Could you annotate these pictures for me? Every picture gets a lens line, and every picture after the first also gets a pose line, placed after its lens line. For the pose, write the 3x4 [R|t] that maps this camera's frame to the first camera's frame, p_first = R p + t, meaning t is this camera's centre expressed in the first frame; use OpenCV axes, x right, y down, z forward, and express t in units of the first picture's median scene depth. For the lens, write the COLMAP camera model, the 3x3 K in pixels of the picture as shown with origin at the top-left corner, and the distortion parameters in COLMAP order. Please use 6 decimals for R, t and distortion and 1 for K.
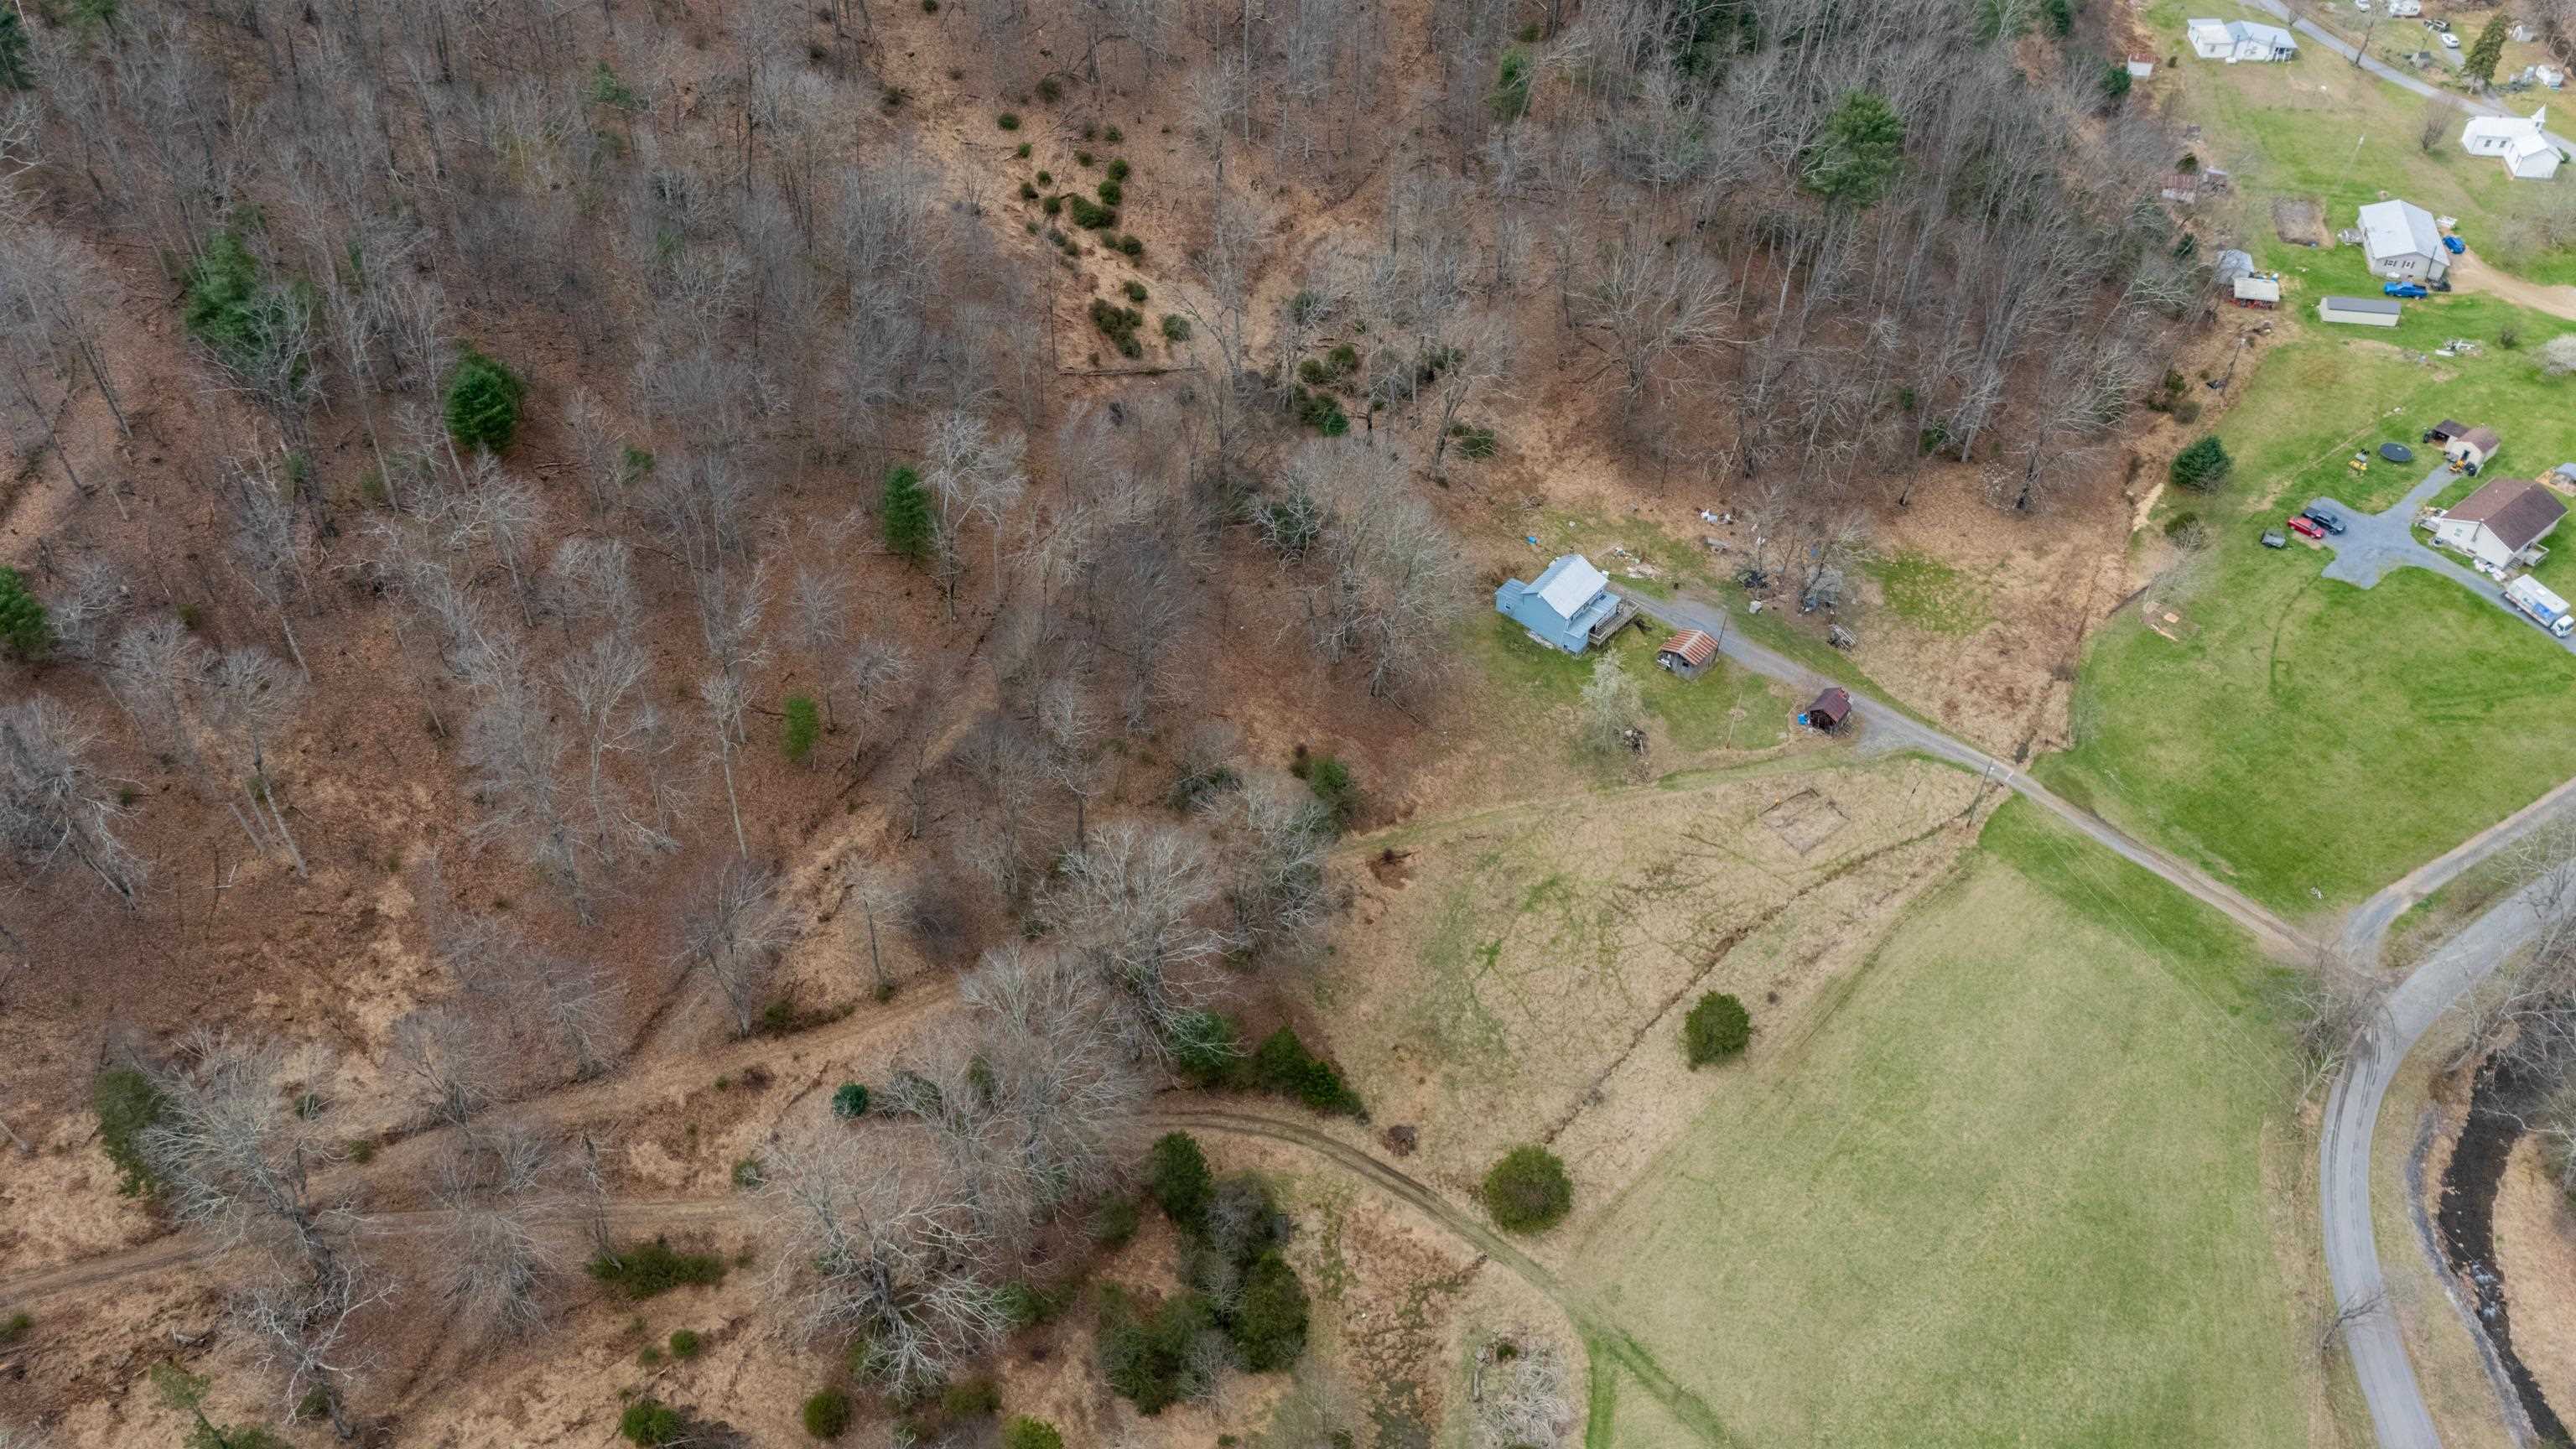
lens RADIAL K [[1883.3, 0, 1265.9], [0, 1883.3, 725.8], [0, 0, 1]] dist [0.085697, -0.109080]
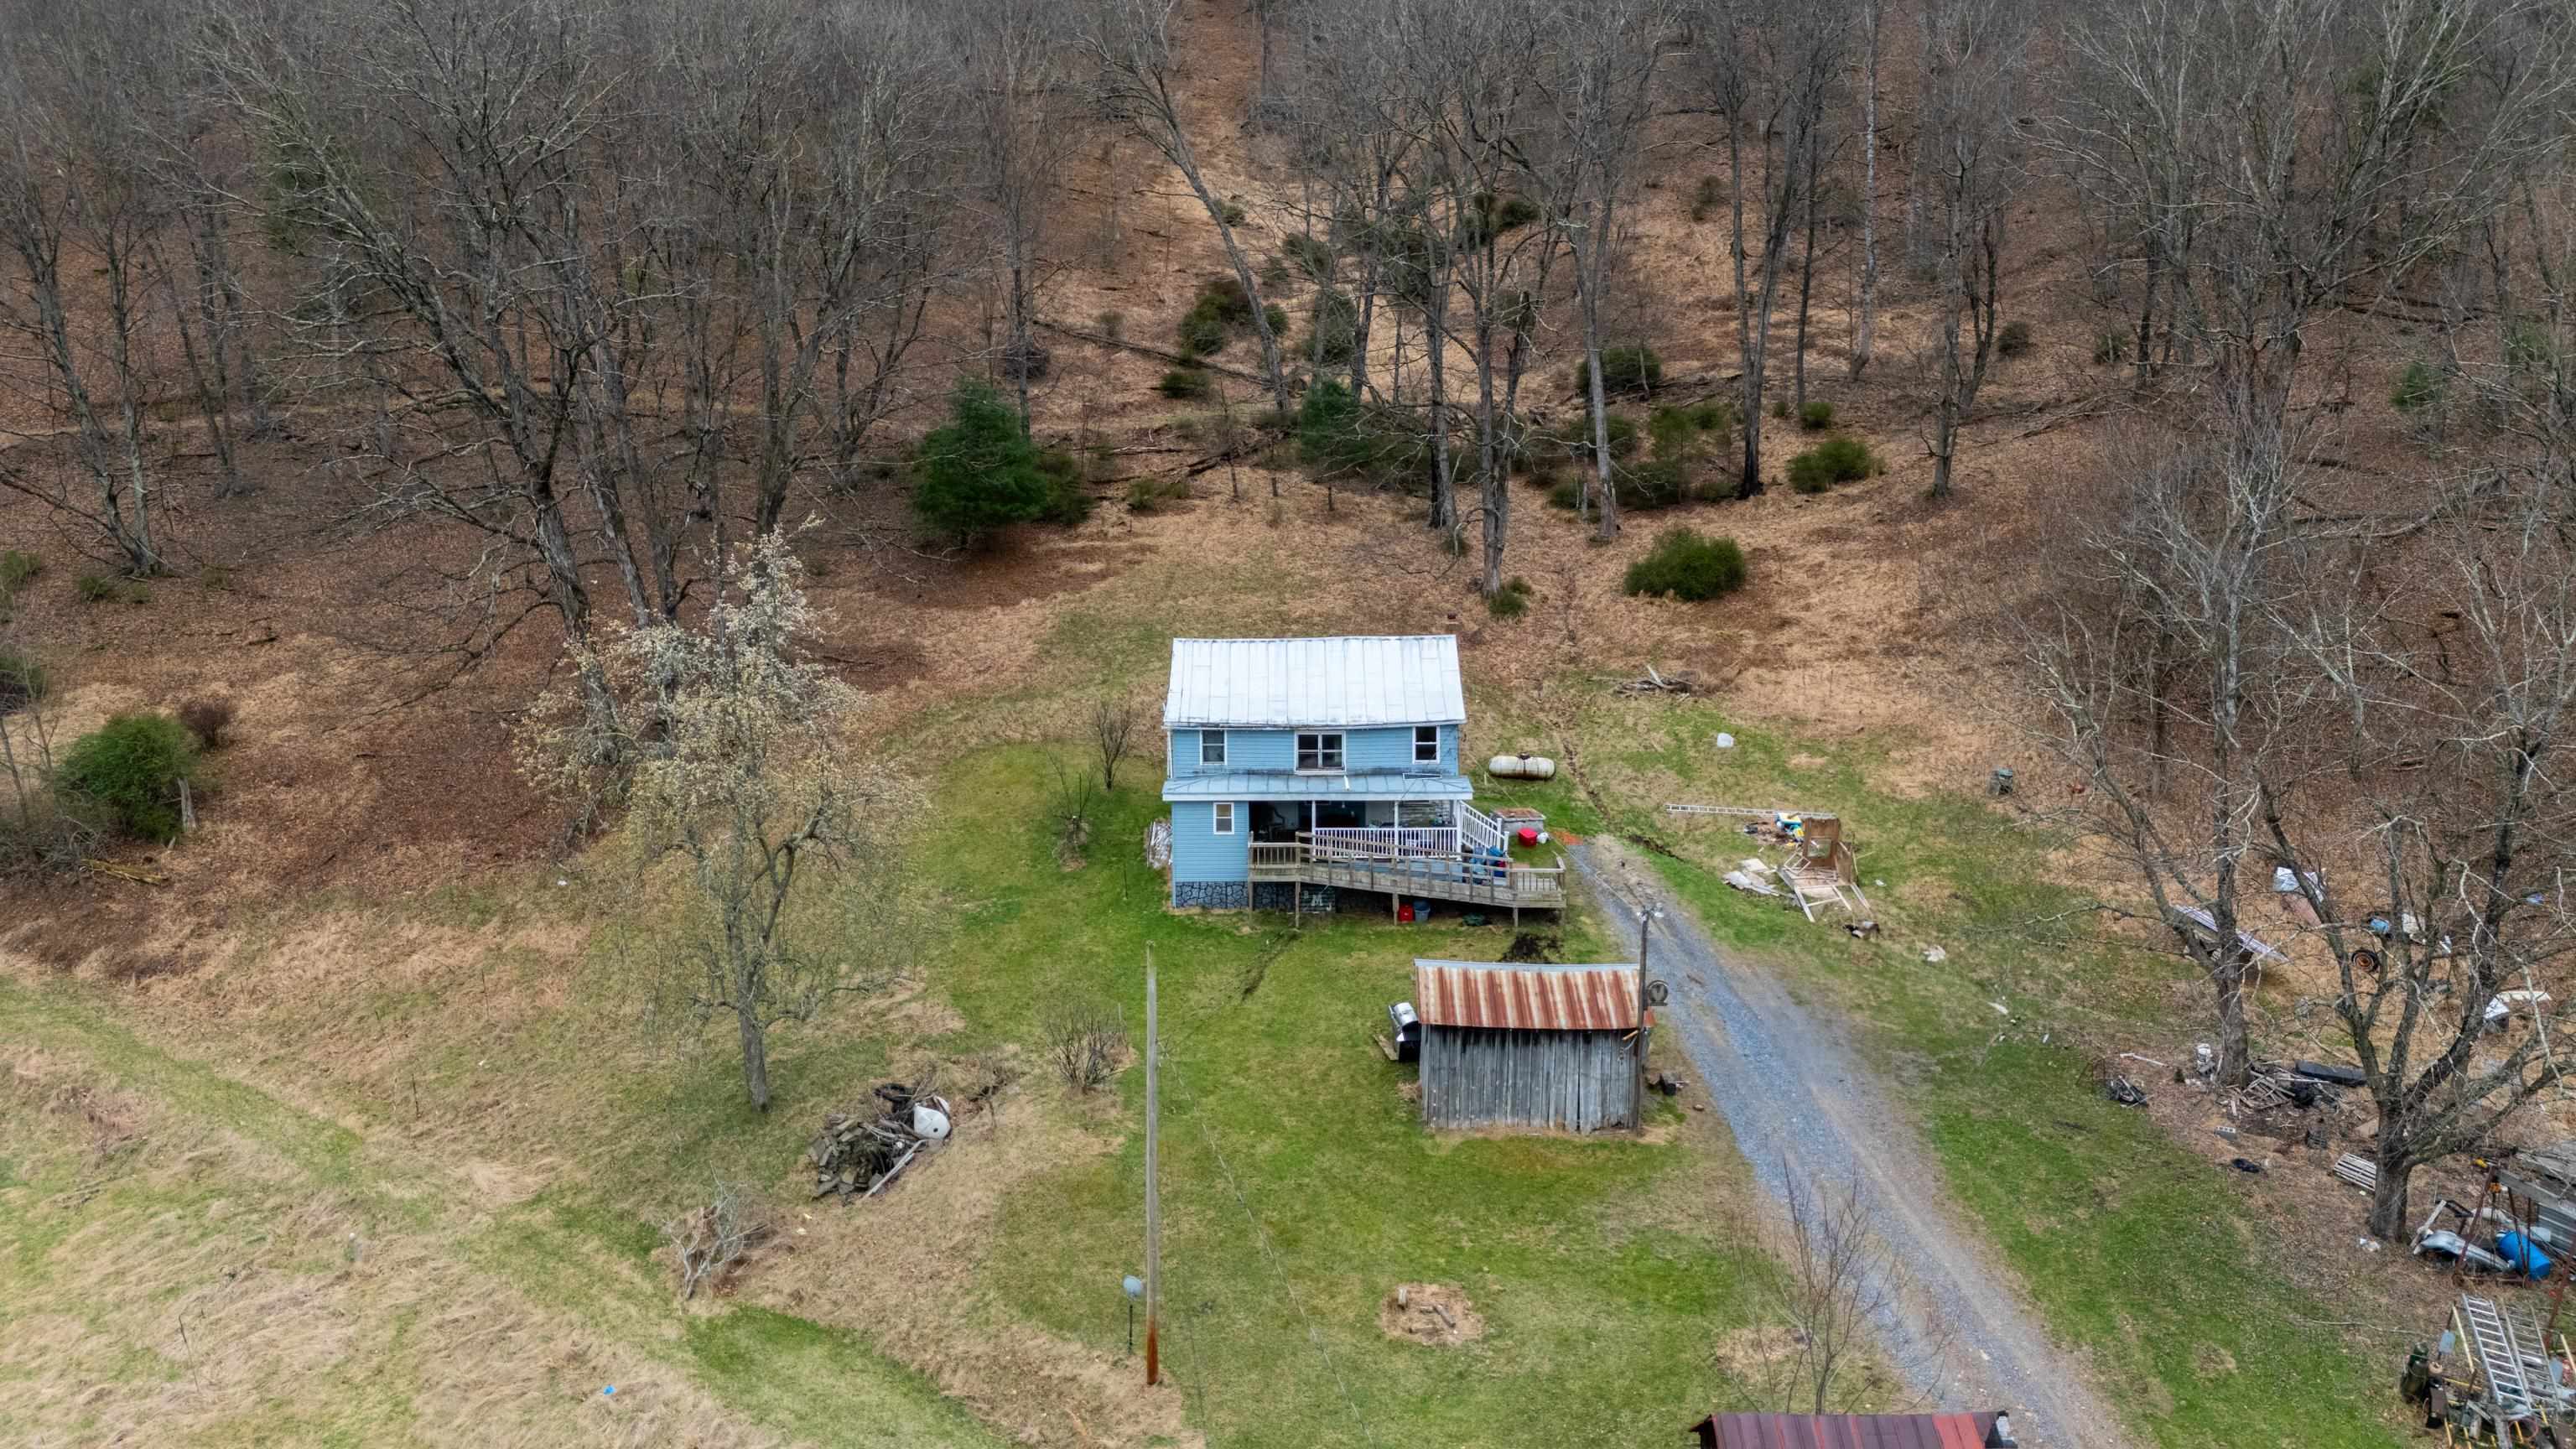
lens RADIAL K [[1886.5, 0, 1288.0], [0, 1886.5, 724.5], [0, 0, 1]] dist [0.088388, -0.103011]
pose [[0.625844, 0.155888, -0.764211, 0.379531], [-0.537547, 0.796154, -0.277816, 0.005758], [0.565121, 0.584669, 0.582066, 0.895564]]
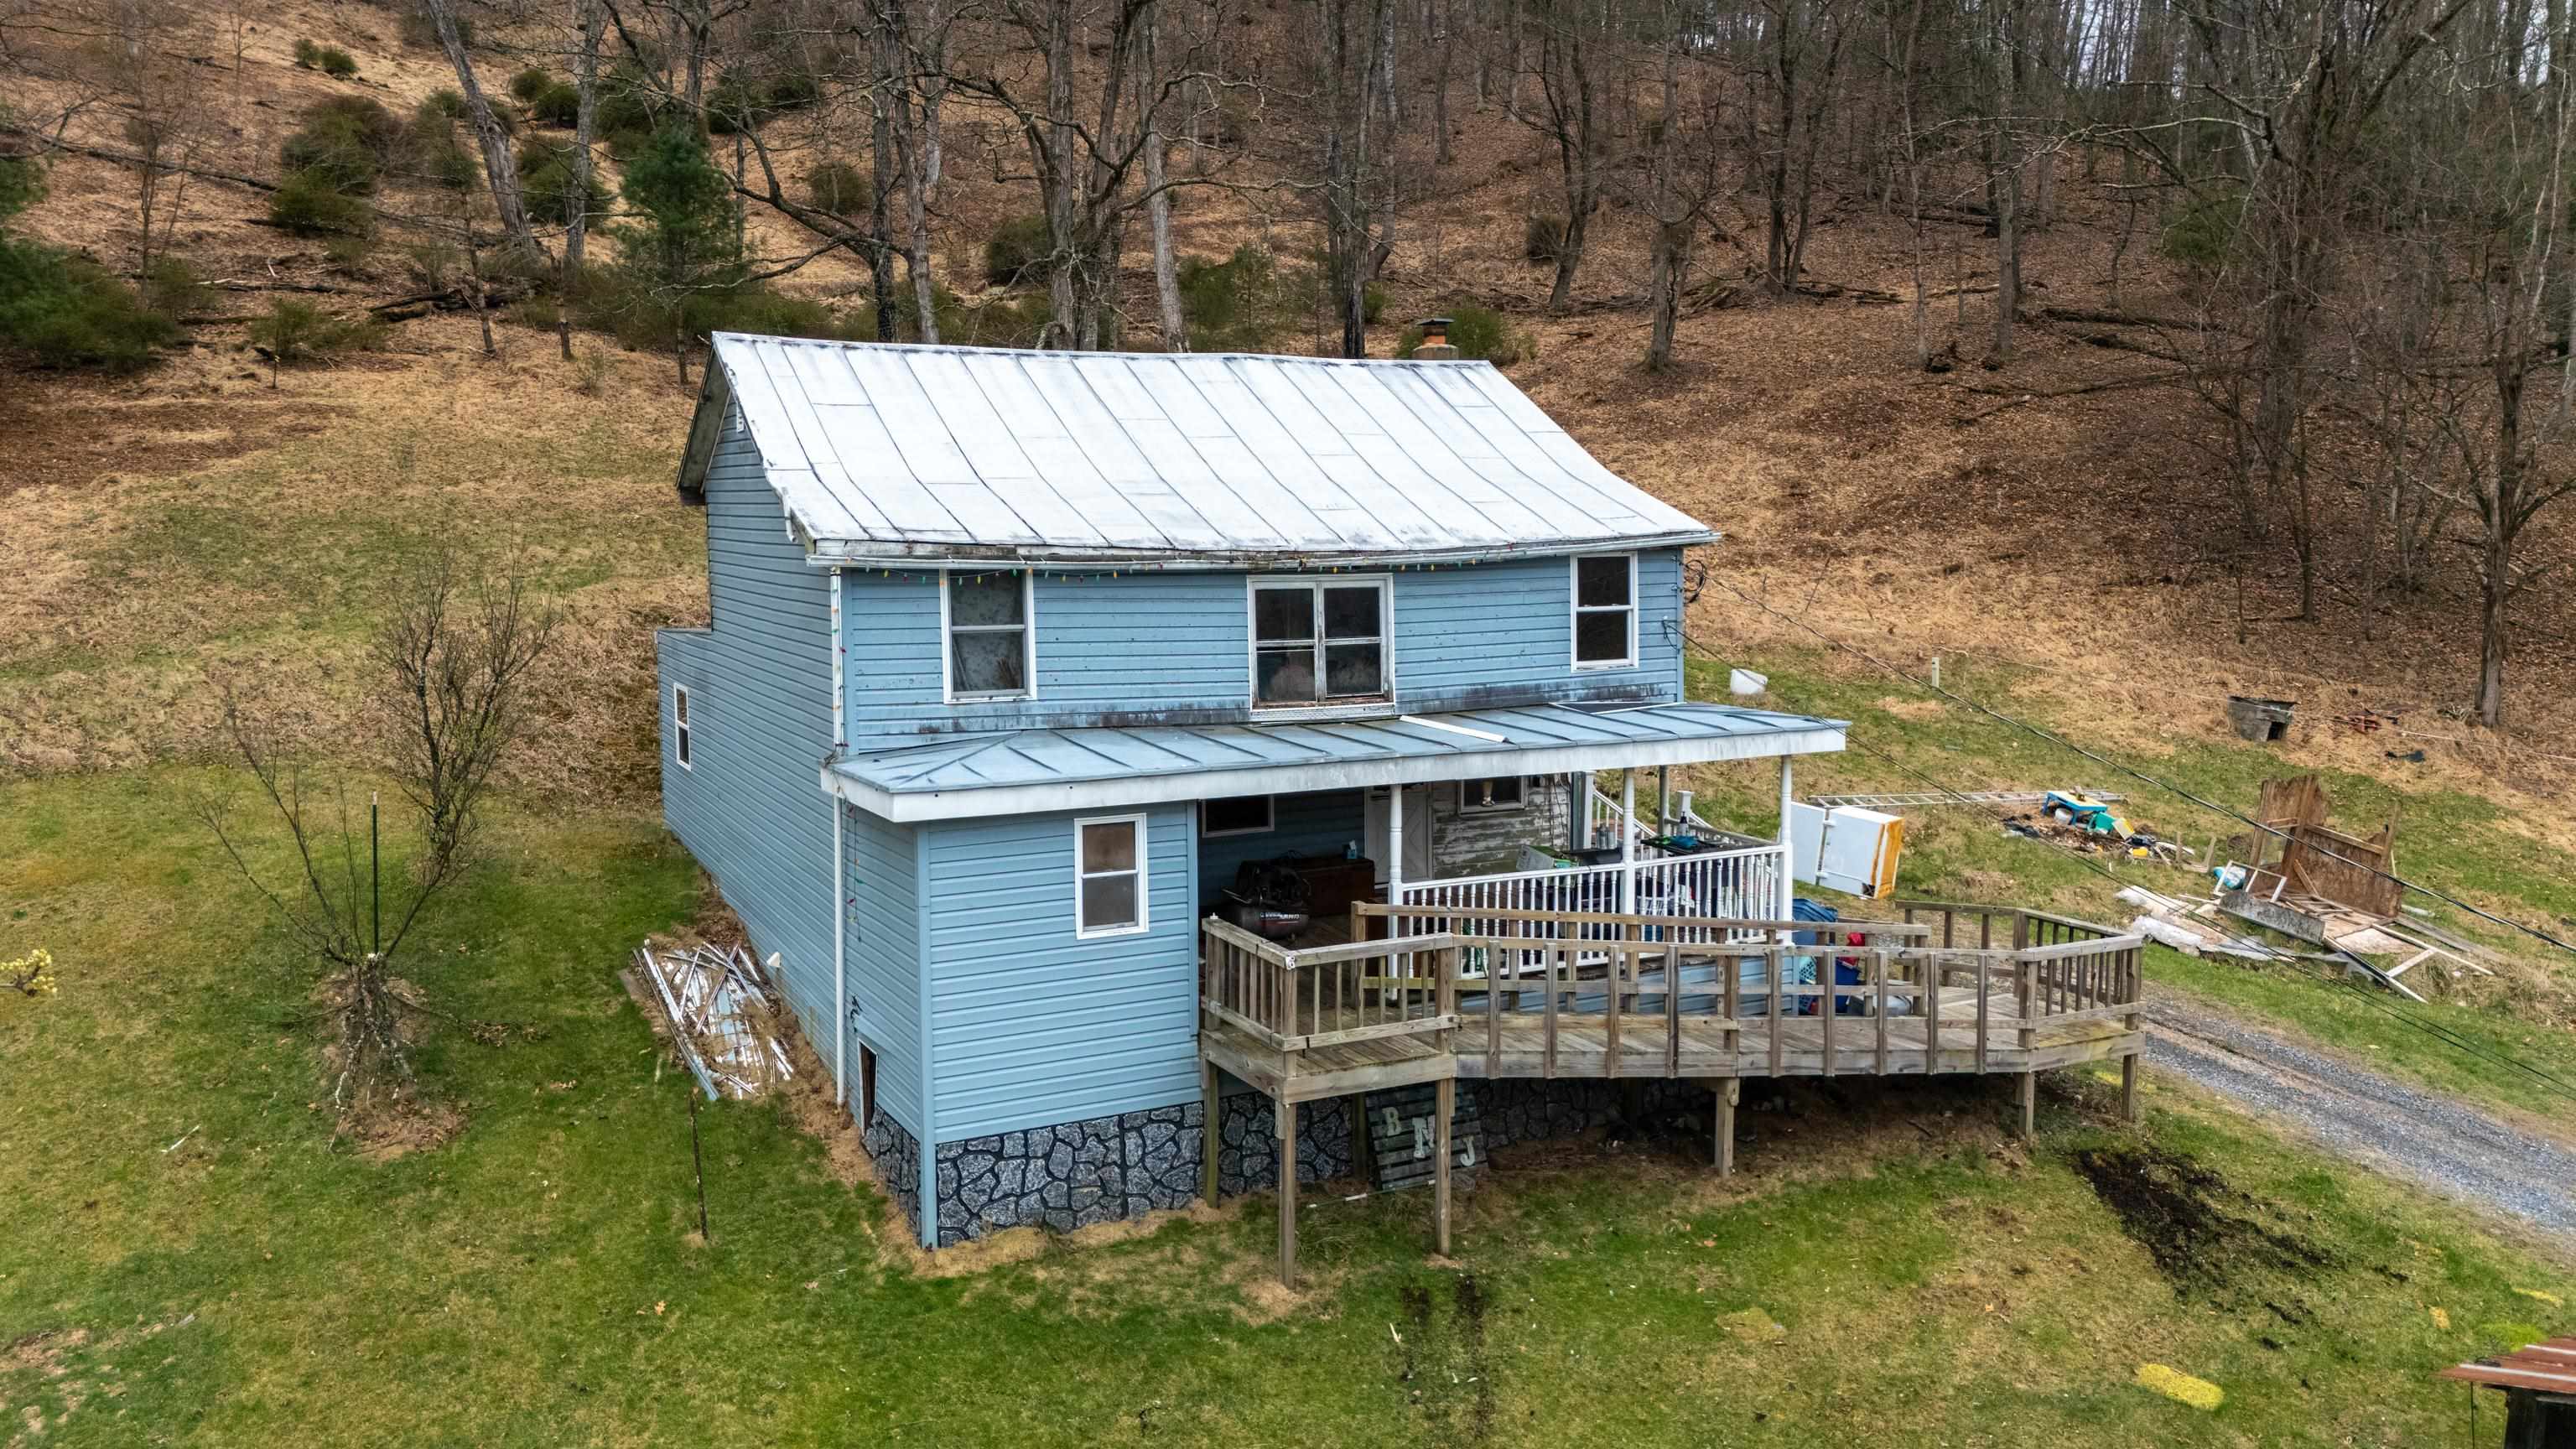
lens RADIAL K [[1886.5, 0, 1288.0], [0, 1886.5, 724.5], [0, 0, 1]] dist [0.088388, -0.103011]
pose [[0.914409, 0.062806, -0.399889, 0.210834], [-0.287993, 0.795155, -0.533656, -0.020696], [0.284457, 0.603145, 0.745185, 0.996212]]
